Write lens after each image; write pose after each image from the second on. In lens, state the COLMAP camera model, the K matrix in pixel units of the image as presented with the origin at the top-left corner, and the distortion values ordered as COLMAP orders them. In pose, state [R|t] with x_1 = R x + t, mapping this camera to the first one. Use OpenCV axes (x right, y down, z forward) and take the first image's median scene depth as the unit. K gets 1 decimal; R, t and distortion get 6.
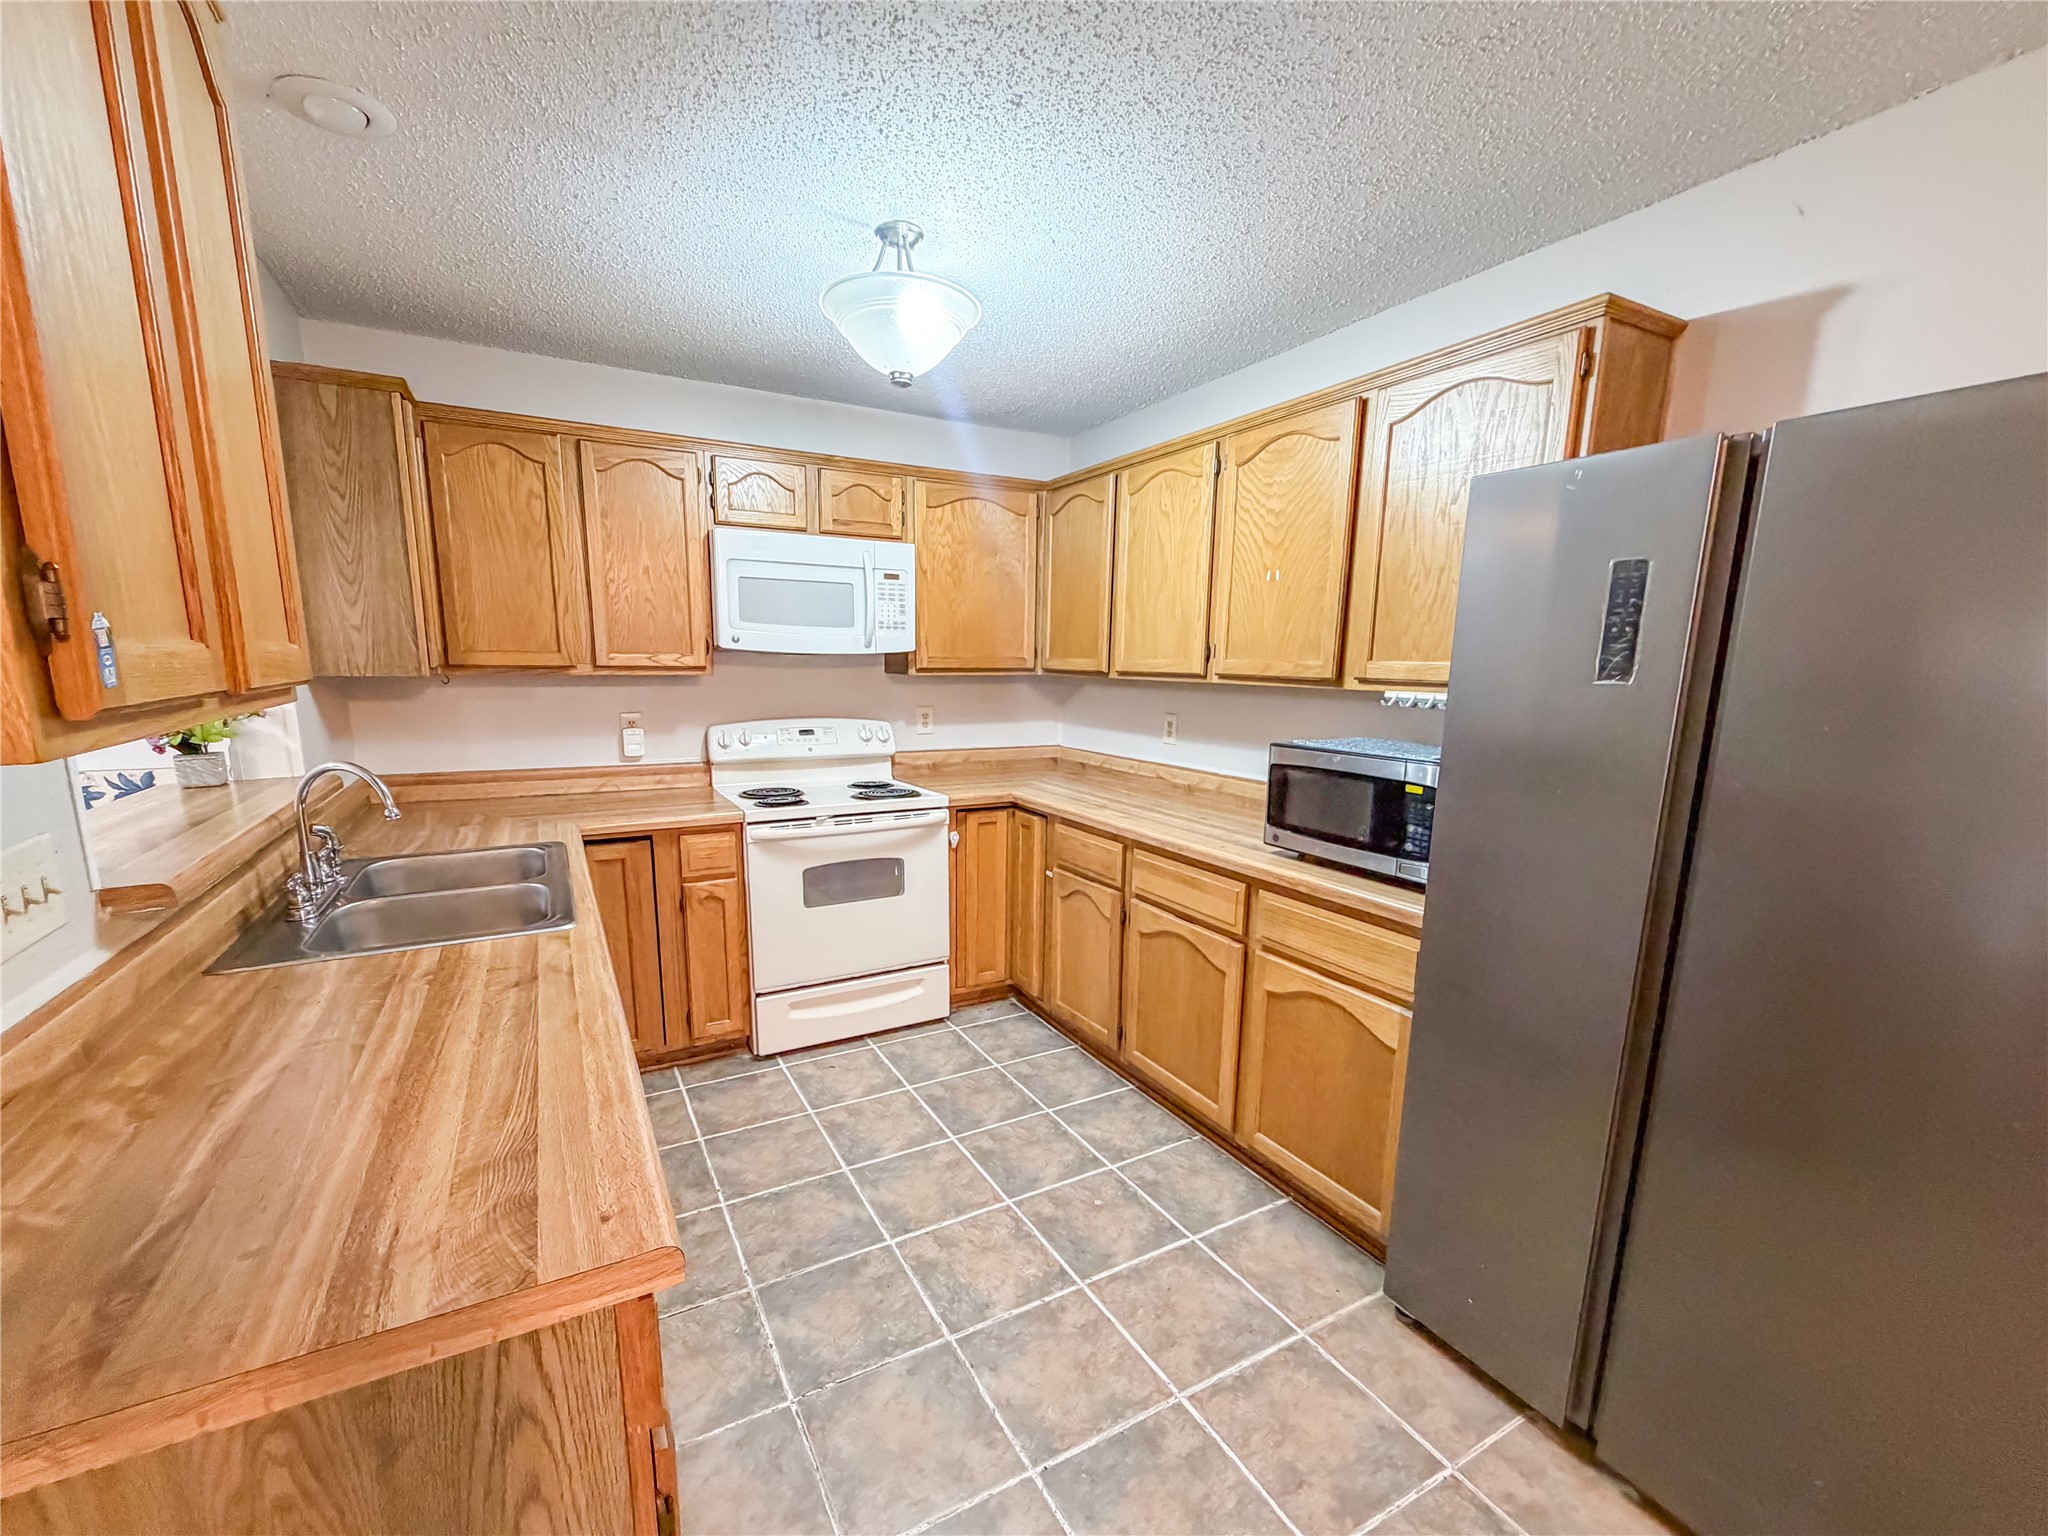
lens RADIAL K [[836.0, 0, 987.8], [0, 836.0, 808.9], [0, 0, 1]] dist [0.001647, -0.000605]
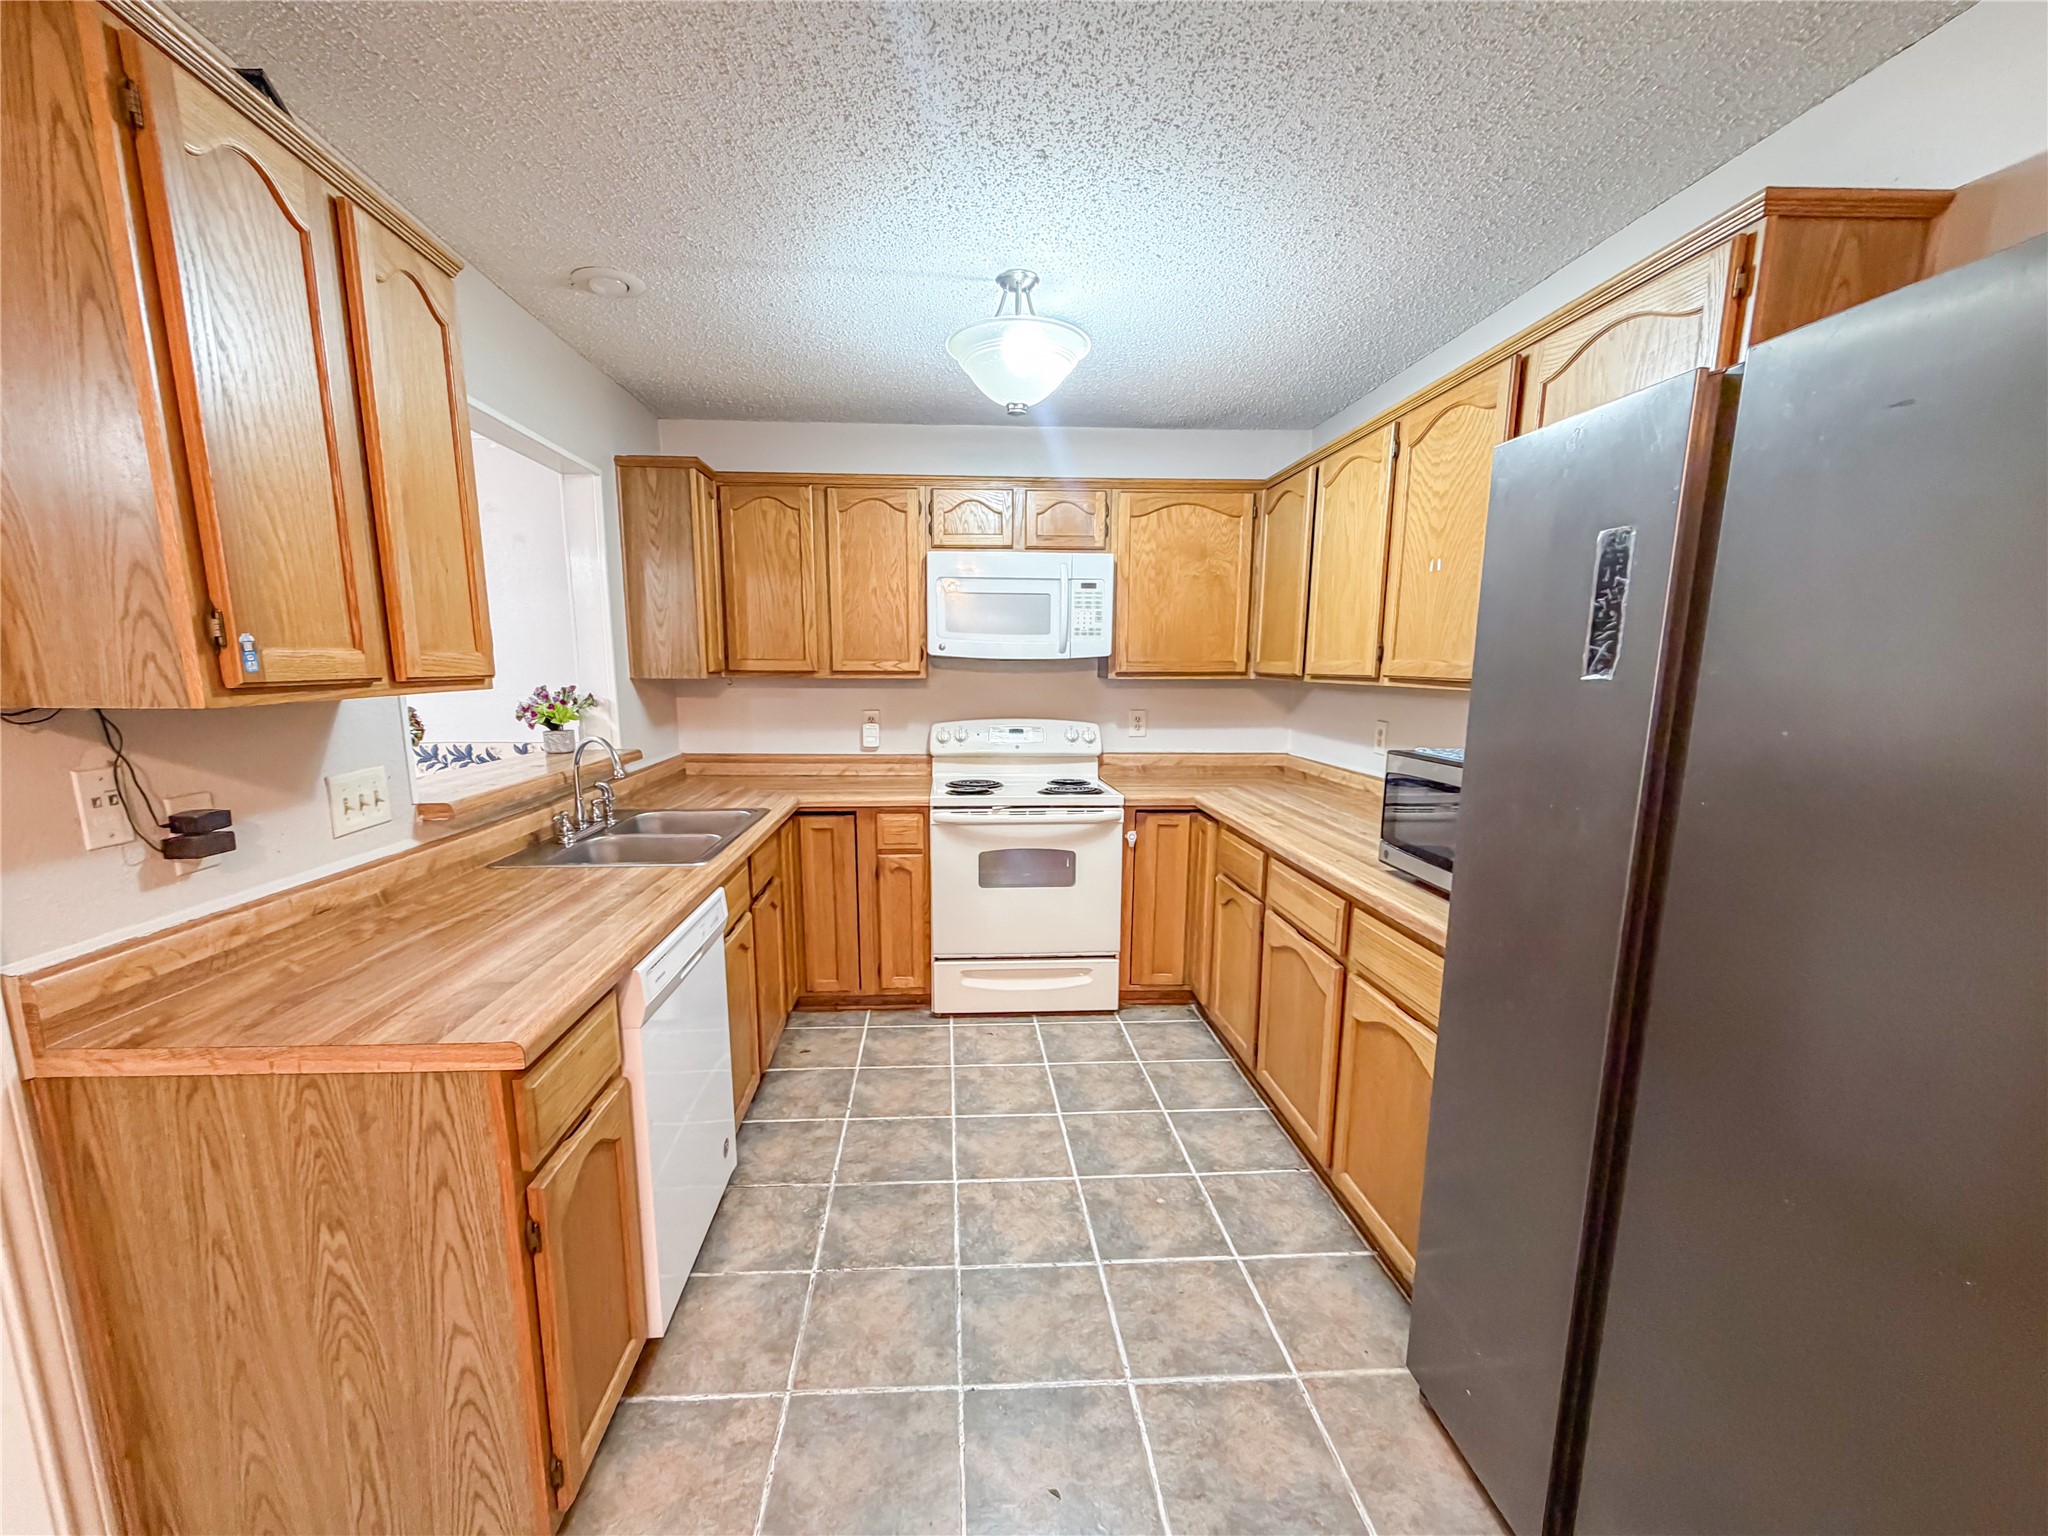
lens RADIAL K [[836.0, 0, 987.8], [0, 836.0, 808.9], [0, 0, 1]] dist [0.001647, -0.000605]
pose [[0.904643, 0.064640, -0.421238, 0.276301], [-0.069135, 0.997597, 0.004610, 0.009347], [0.420524, 0.024952, 0.906938, -0.006906]]
